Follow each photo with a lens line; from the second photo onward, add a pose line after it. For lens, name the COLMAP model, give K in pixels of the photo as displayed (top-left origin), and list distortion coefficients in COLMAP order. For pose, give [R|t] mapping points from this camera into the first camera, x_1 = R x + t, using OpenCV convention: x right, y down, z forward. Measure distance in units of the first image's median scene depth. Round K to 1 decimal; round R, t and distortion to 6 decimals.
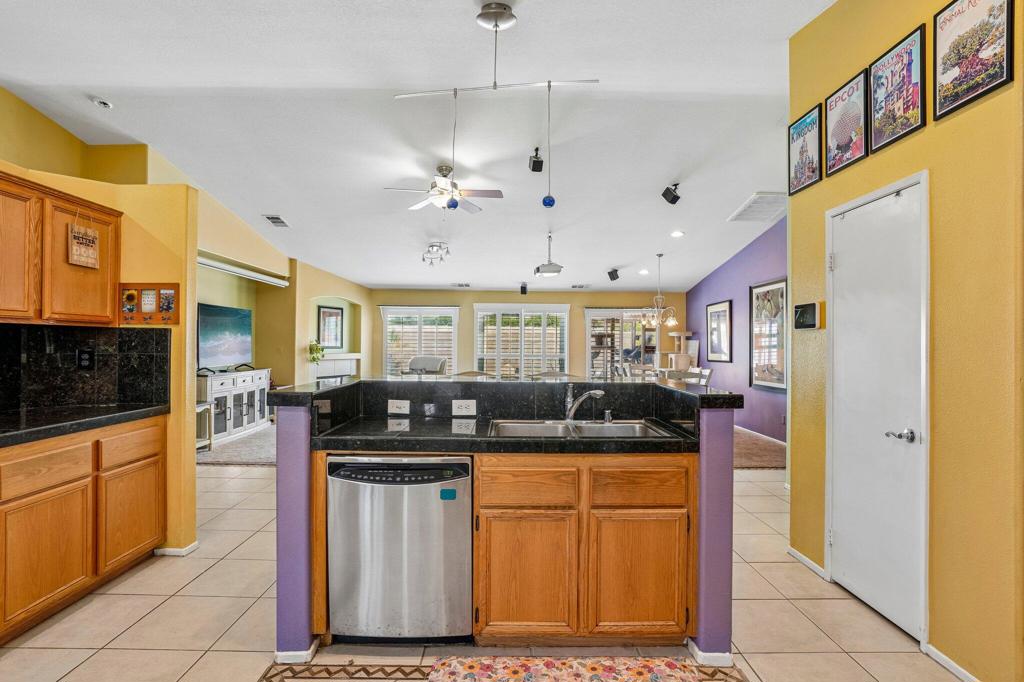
lens RADIAL K [[502.5, 0, 512.5], [0, 502.5, 342.4], [0, 0, 1]] dist [-0.054530, 0.024856]
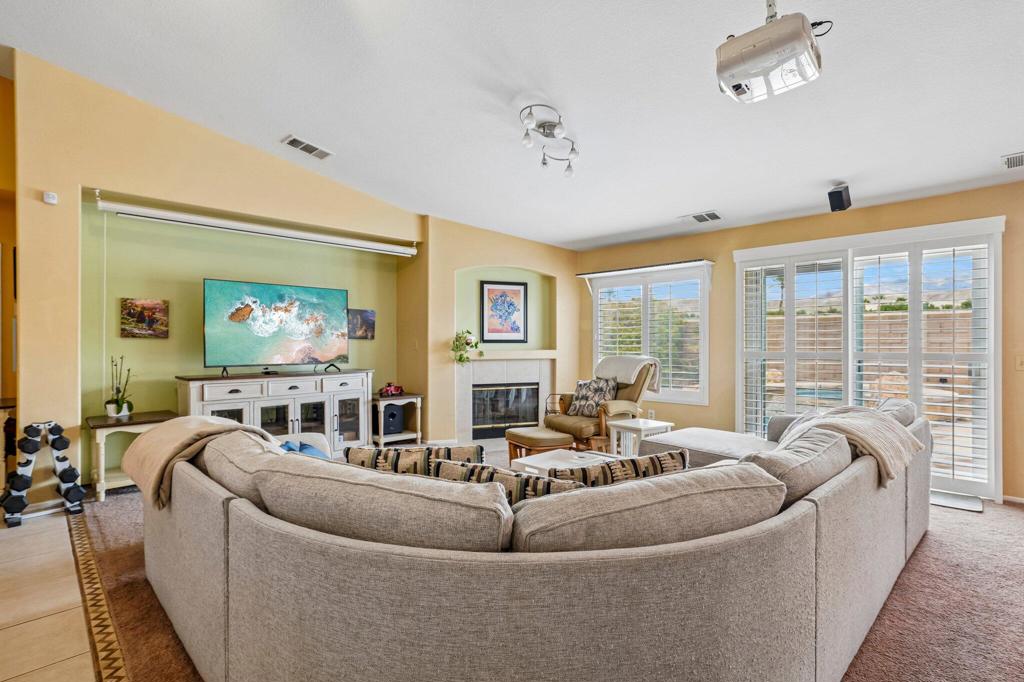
lens RADIAL K [[502.5, 0, 512.5], [0, 502.5, 342.4], [0, 0, 1]] dist [-0.054530, 0.024856]
pose [[0.693347, -0.012237, -0.720500, 0.467186], [0.011218, 0.999918, -0.006187, 0.053259], [0.720516, -0.003793, 0.693428, 1.816877]]
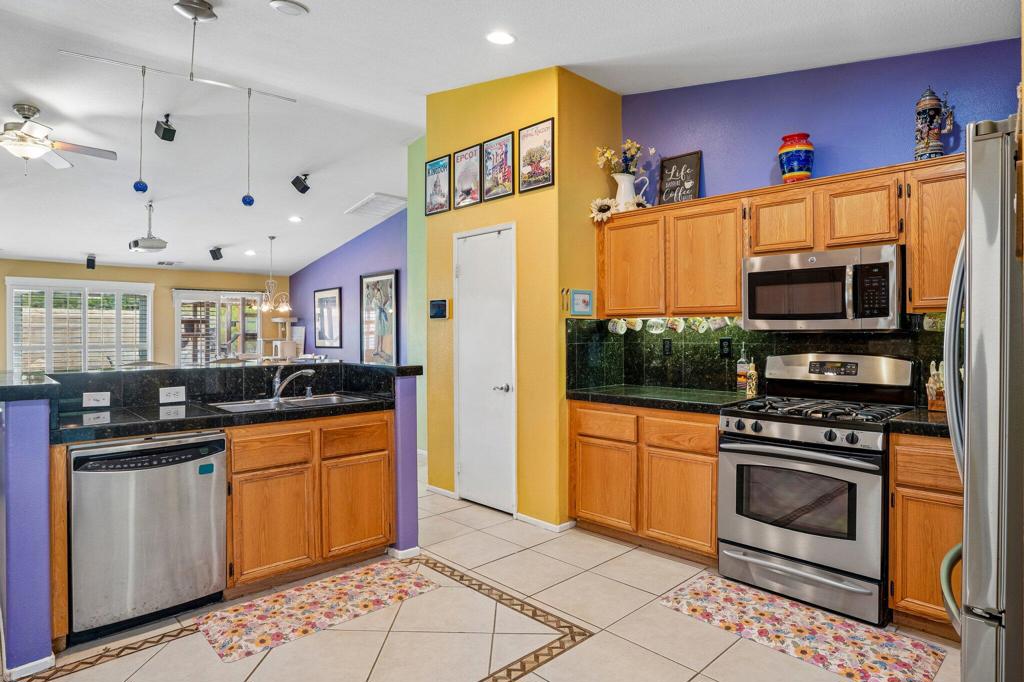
lens RADIAL K [[576.6, 0, 495.2], [0, 576.6, 334.6], [0, 0, 1]] dist [-0.043124, 0.003051]
pose [[0.739778, -0.012372, 0.672737, -0.369809], [0.004762, 0.999902, 0.013153, -0.004057], [-0.672834, -0.006527, 0.739765, -0.279872]]
